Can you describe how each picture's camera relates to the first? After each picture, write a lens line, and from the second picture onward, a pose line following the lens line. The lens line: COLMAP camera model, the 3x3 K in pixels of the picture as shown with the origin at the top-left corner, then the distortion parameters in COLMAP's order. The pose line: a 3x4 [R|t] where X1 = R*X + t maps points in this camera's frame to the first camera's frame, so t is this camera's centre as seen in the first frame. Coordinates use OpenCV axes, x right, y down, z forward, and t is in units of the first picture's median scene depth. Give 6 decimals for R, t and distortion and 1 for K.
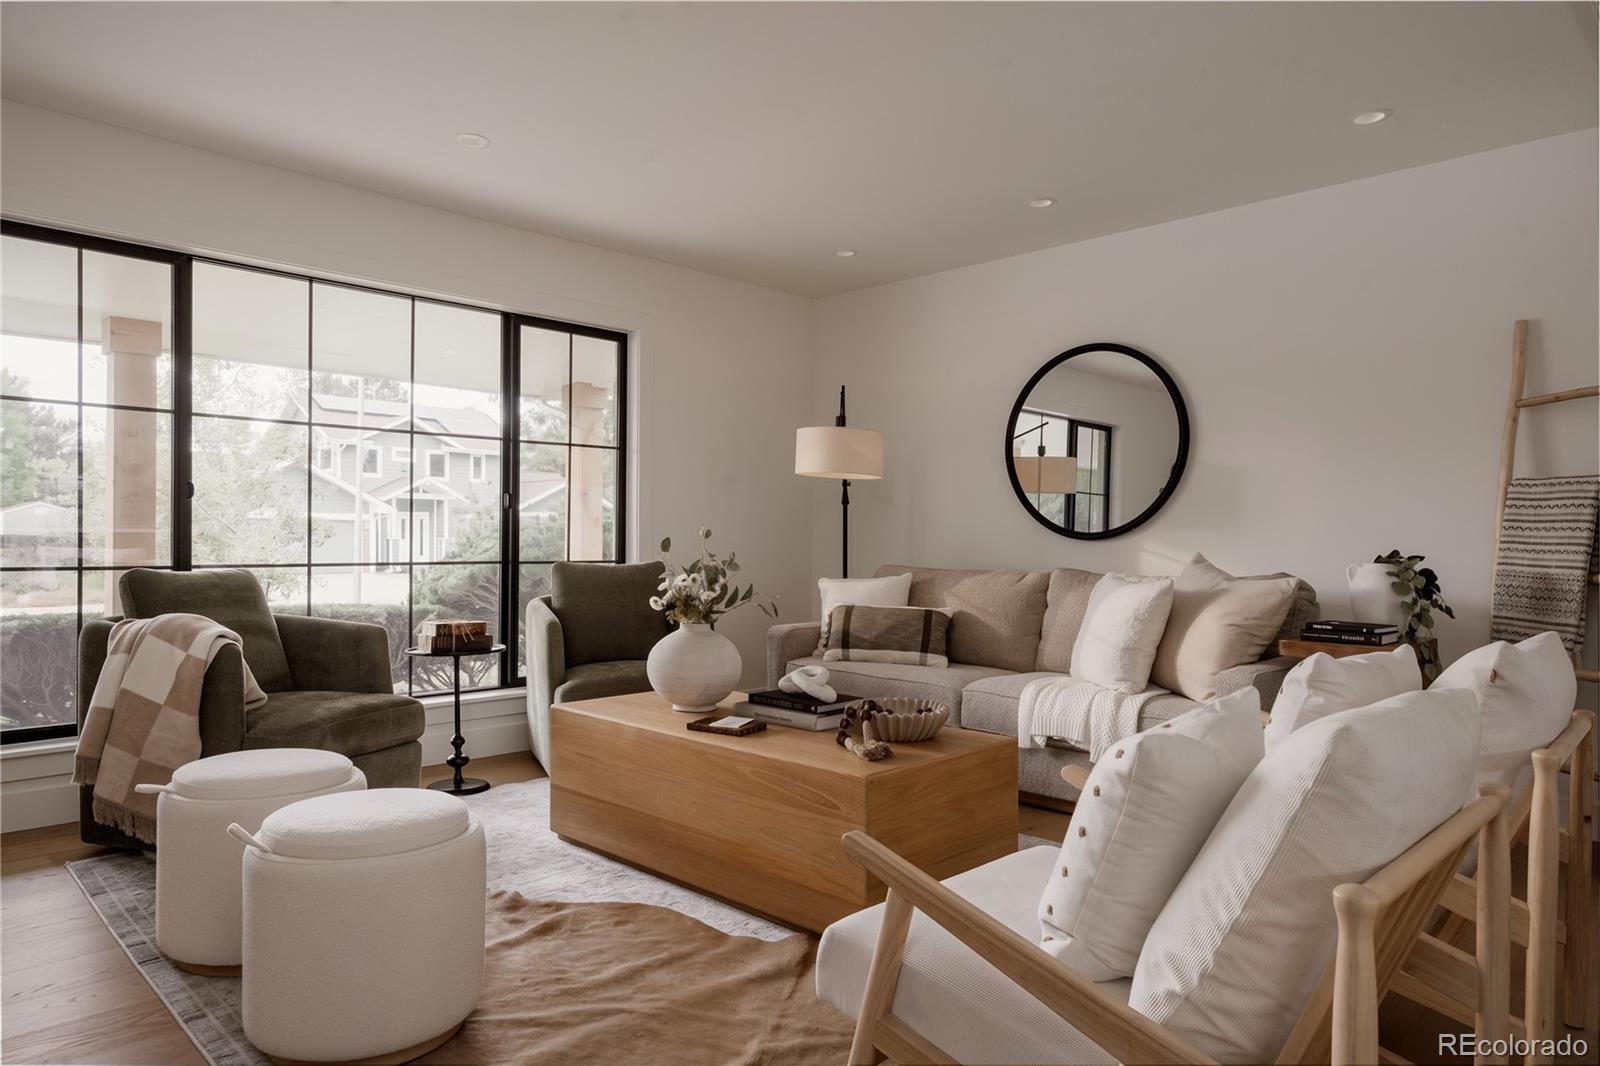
lens RADIAL K [[995.6, 0, 797.6], [0, 995.6, 545.1], [0, 0, 1]] dist [0.001603, 0.003009]
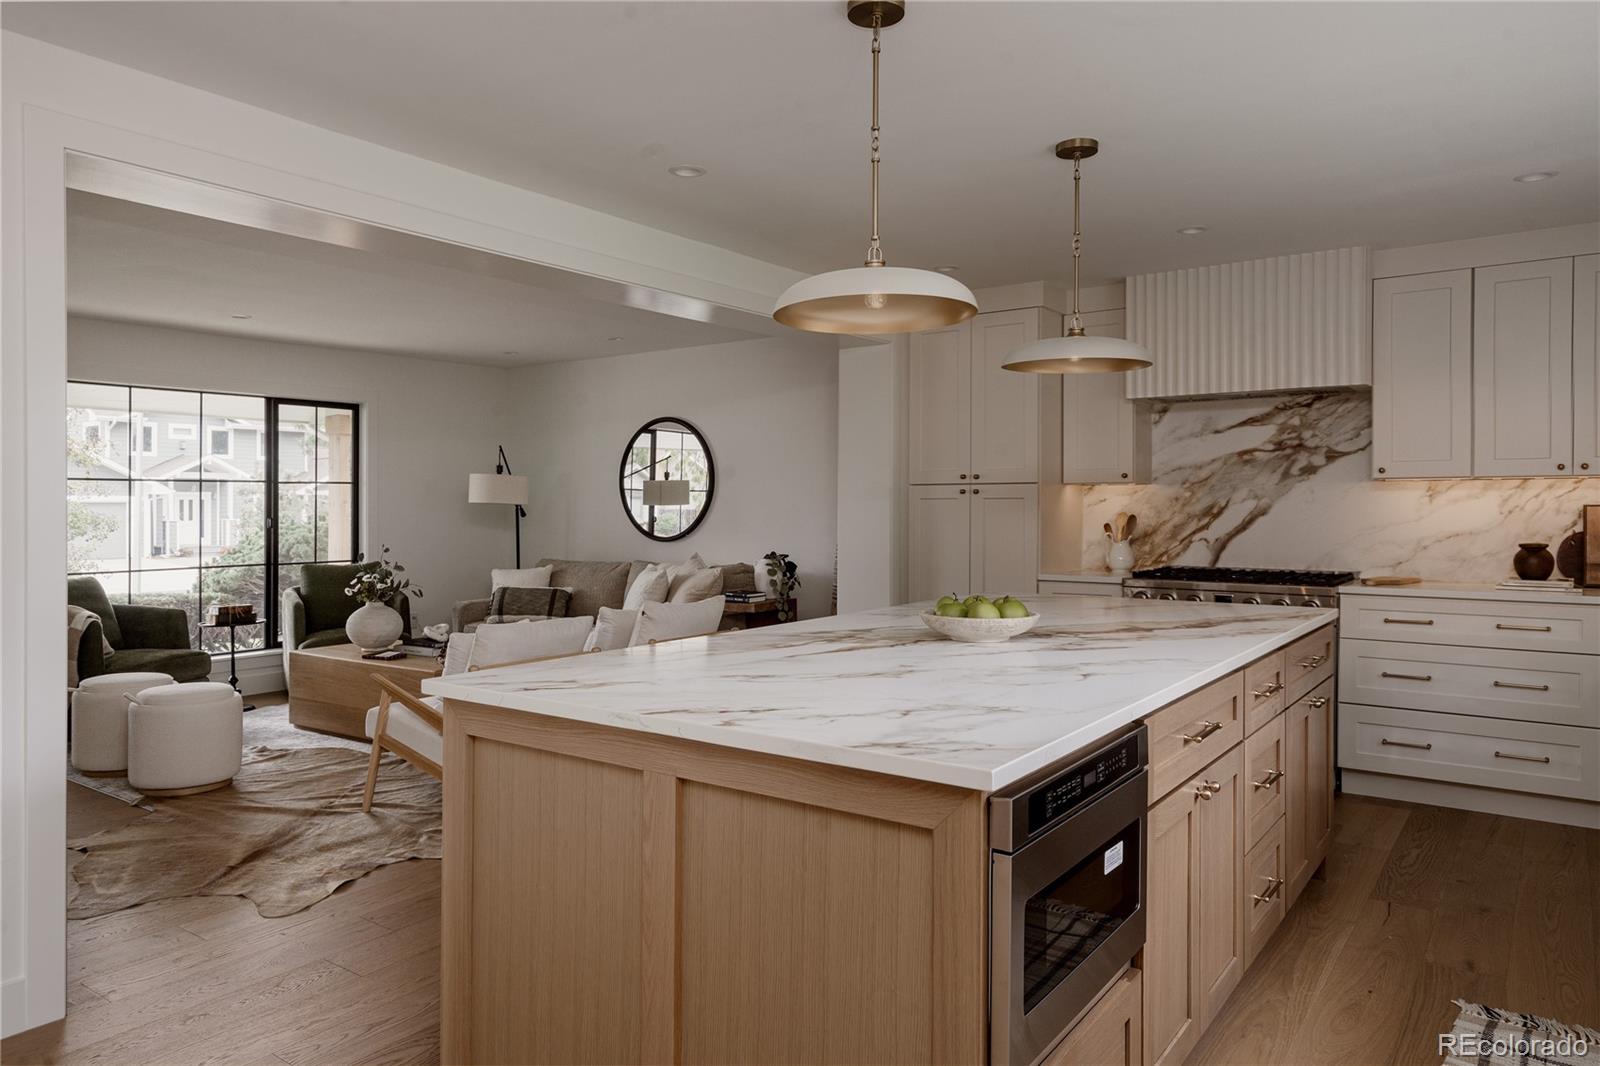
lens RADIAL K [[1084.2, 0, 829.3], [0, 1084.2, 486.4], [0, 0, 1]] dist [0.001844, -0.002979]
pose [[0.986472, -0.012044, 0.163489, 0.287373], [0.015511, 0.999681, -0.019948, -0.057243], [-0.163197, 0.022214, 0.986343, -0.786022]]
